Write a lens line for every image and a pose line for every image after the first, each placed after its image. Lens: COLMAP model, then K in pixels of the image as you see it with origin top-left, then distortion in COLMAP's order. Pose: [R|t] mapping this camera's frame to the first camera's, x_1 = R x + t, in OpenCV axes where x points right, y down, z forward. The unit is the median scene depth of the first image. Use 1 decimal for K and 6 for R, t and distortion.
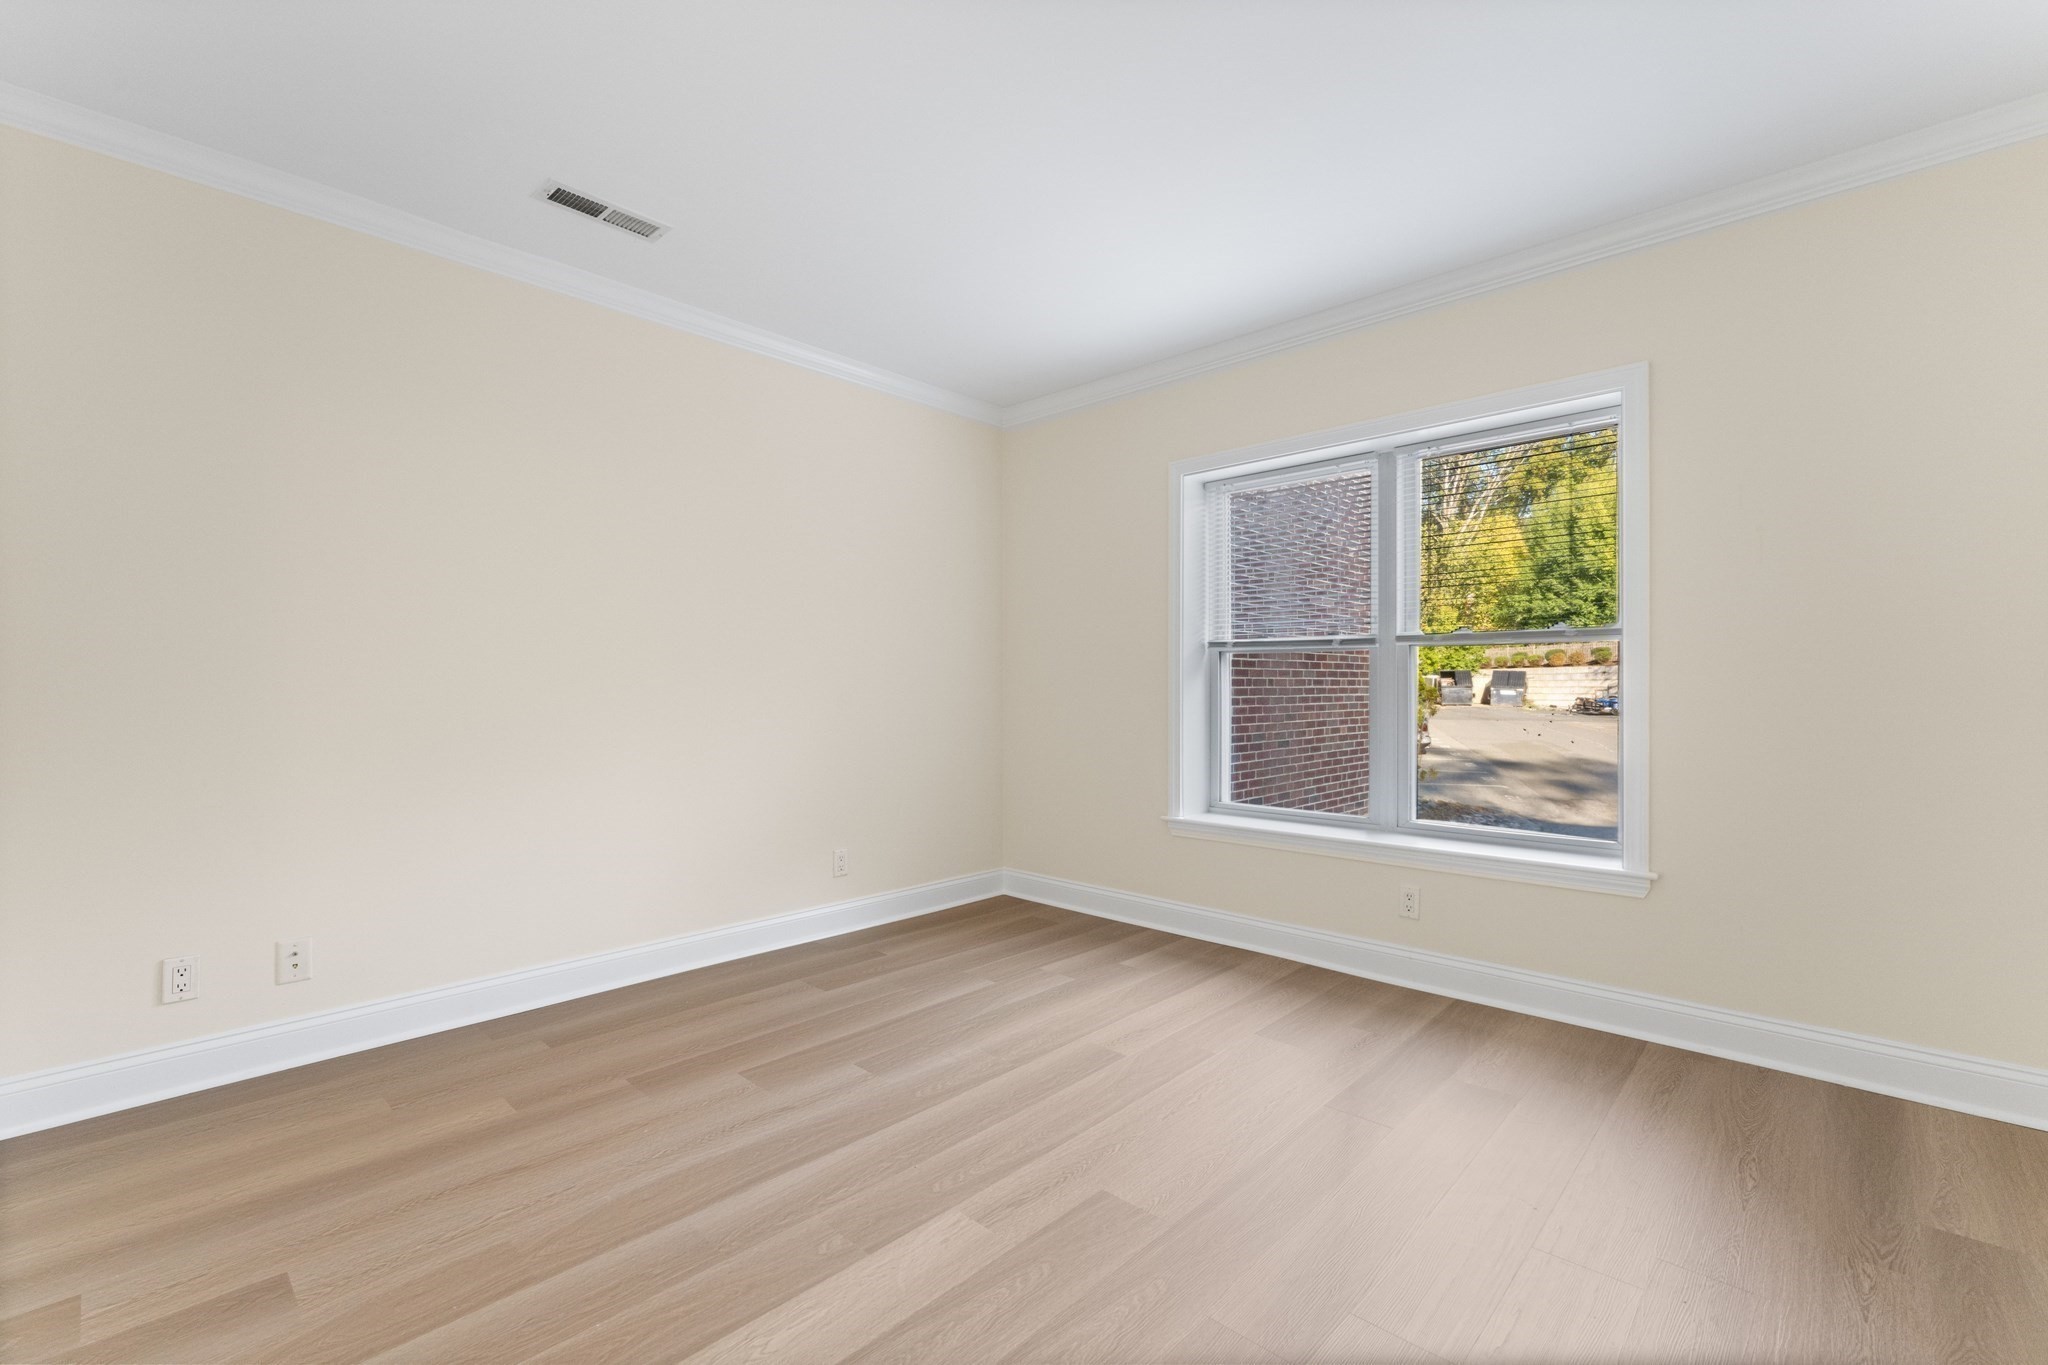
lens RADIAL K [[865.2, 0, 1031.6], [0, 865.2, 689.1], [0, 0, 1]] dist [-0.001063, -0.000066]
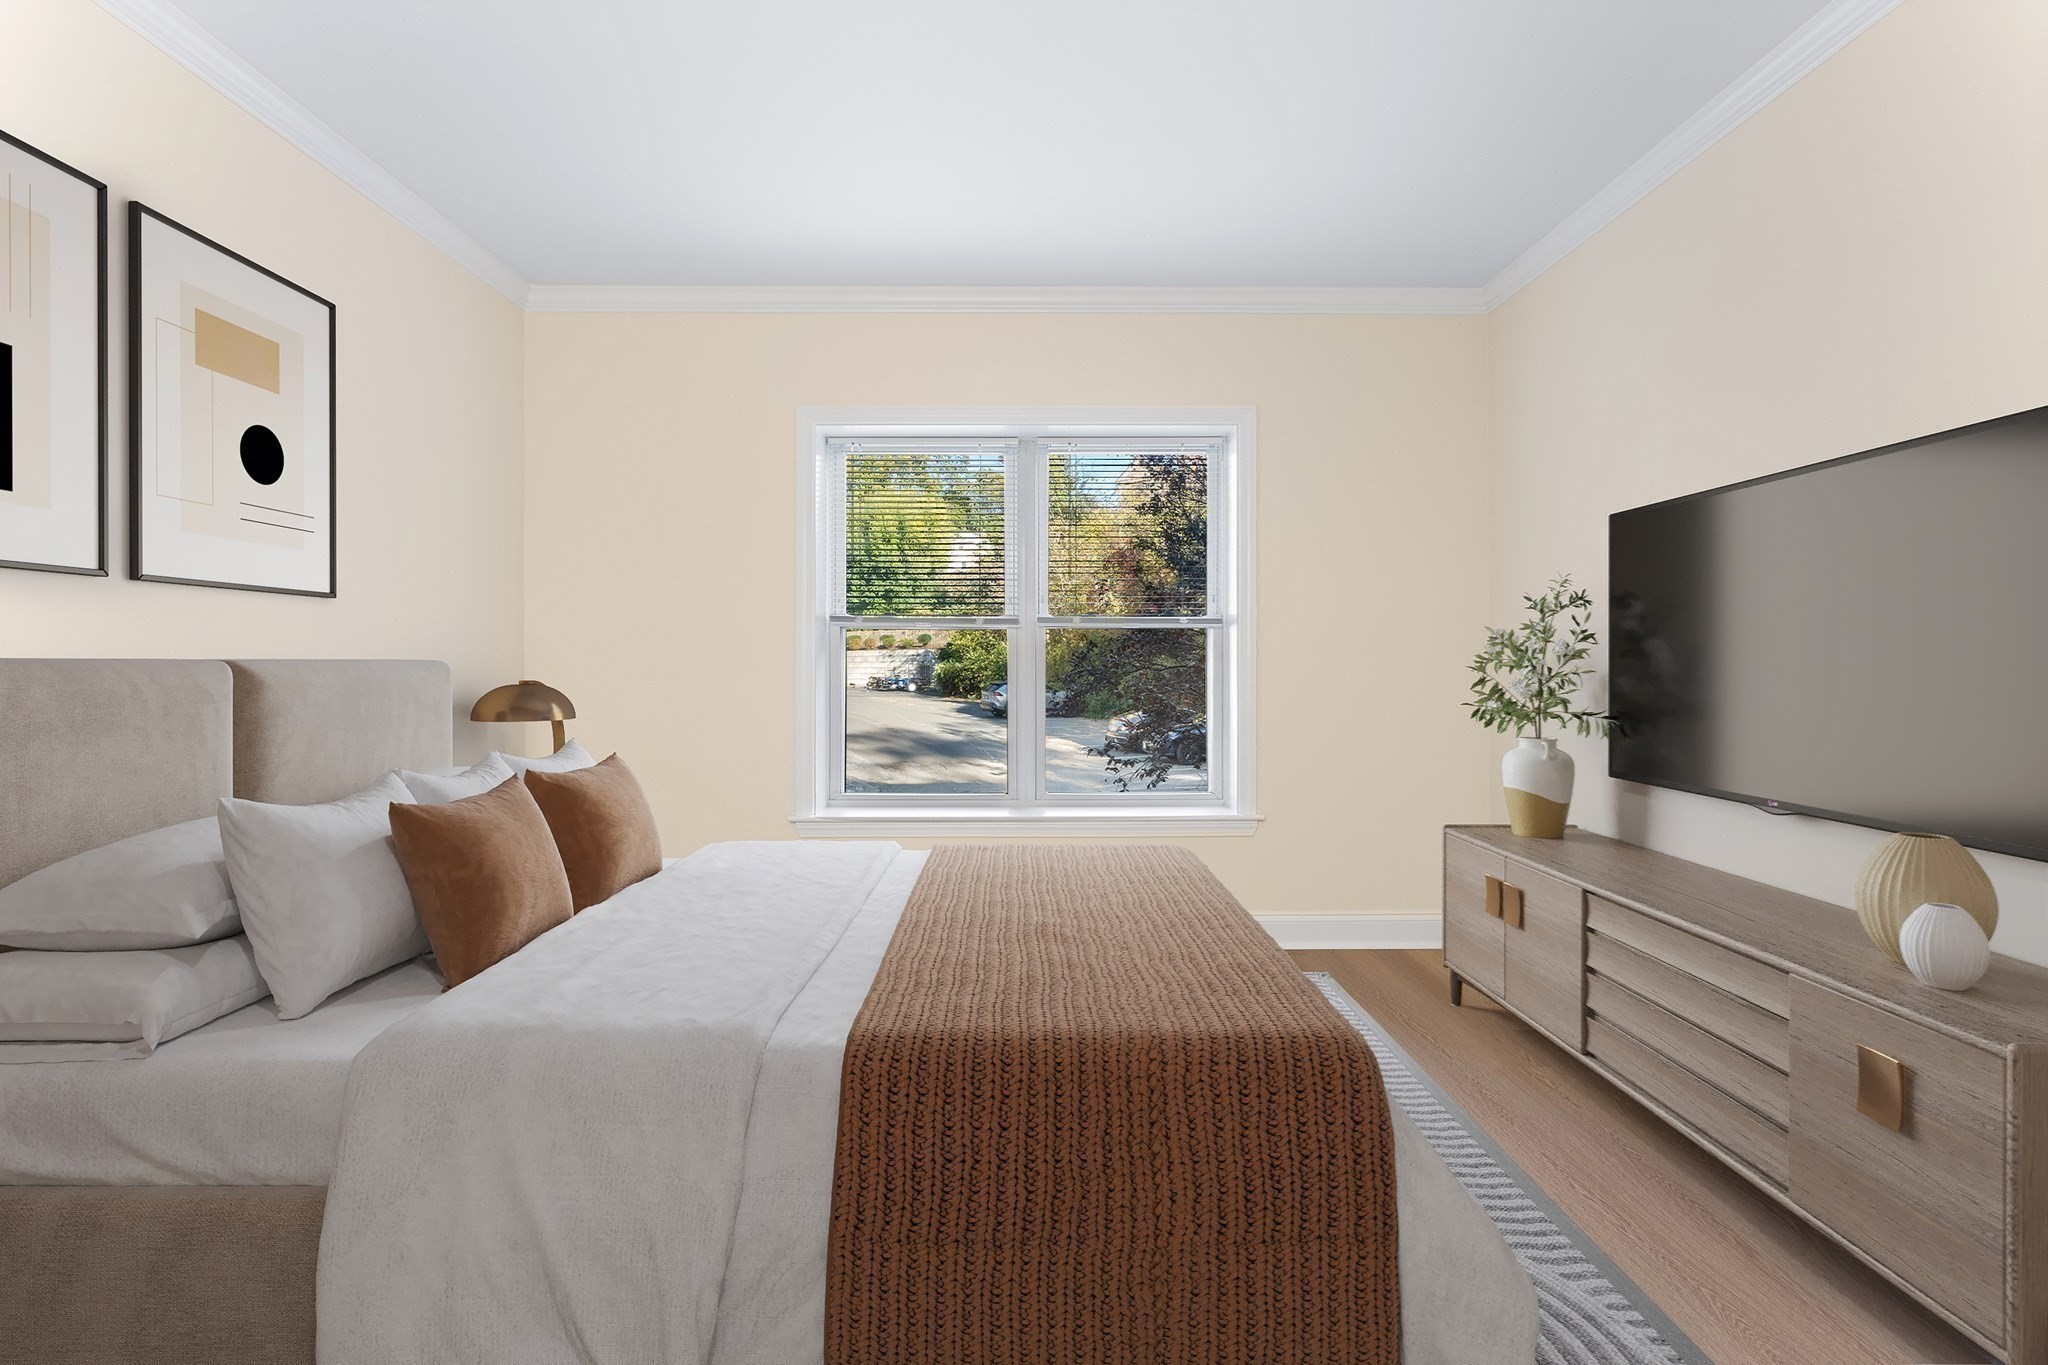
lens RADIAL K [[851.1, 0, 1024.9], [0, 851.1, 670.2], [0, 0, 1]] dist [-0.001353, -0.000159]
pose [[0.730109, -0.001646, 0.683329, -0.246485], [0.001364, 0.999999, 0.000951, 0.001123], [-0.683330, 0.000238, 0.730110, 0.217772]]
